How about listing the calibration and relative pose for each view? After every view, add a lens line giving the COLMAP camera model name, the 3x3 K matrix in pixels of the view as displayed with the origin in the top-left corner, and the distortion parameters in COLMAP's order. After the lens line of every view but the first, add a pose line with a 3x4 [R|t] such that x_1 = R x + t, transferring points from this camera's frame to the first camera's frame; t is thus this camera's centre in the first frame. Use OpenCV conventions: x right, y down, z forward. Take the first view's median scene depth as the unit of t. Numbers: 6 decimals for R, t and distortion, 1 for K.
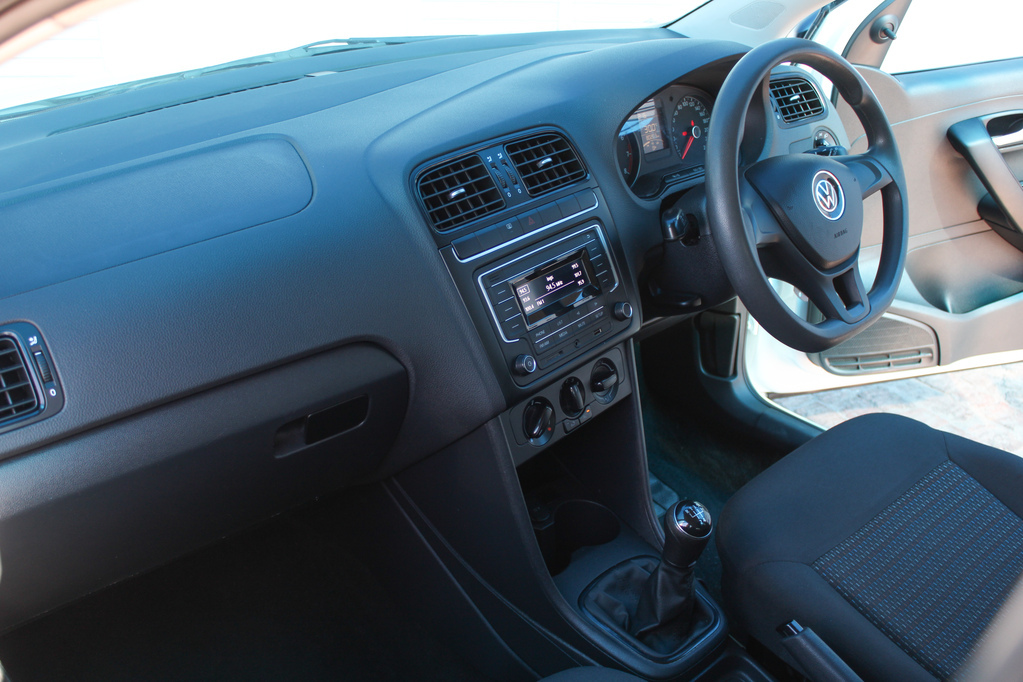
lens RADIAL K [[1035.3, 0, 511.5], [0, 1035.3, 341.0], [0, 0, 1]] dist [-0.144029, -0.001288]
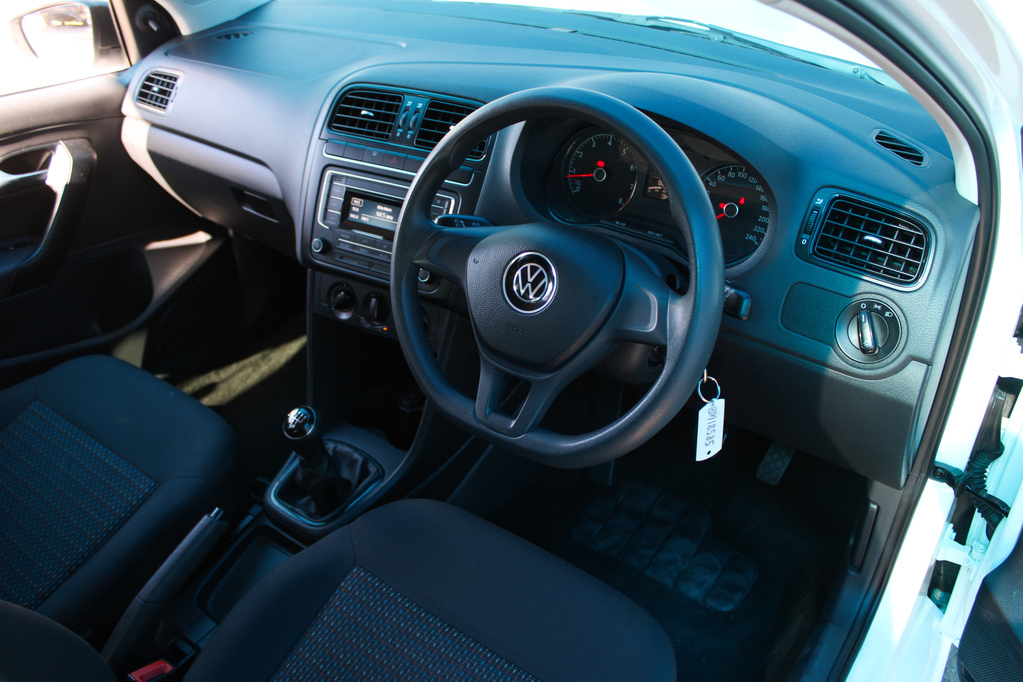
lens RADIAL K [[853.6, 0, 511.5], [0, 853.6, 341.0], [0, 0, 1]] dist [-0.127204, 0.003176]
pose [[0.189758, 0.523931, -0.830354, 0.950366], [-0.439561, 0.801565, 0.405315, -0.395377], [0.877939, 0.288080, 0.382404, 0.770485]]
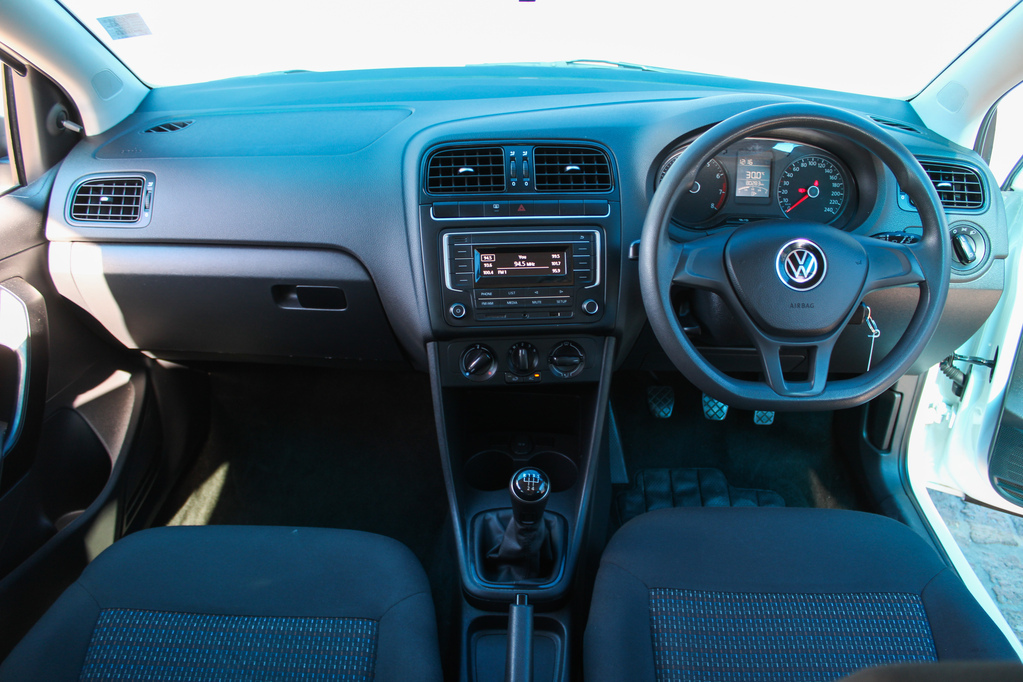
lens RADIAL K [[844.1, 0, 549.9], [0, 844.1, 340.4], [0, 0, 1]] dist [-0.192368, 0.193366]
pose [[0.722199, 0.330565, -0.607582, 0.679750], [-0.321801, 0.938129, 0.127899, -0.103208], [0.612269, 0.103152, 0.783892, 0.240299]]
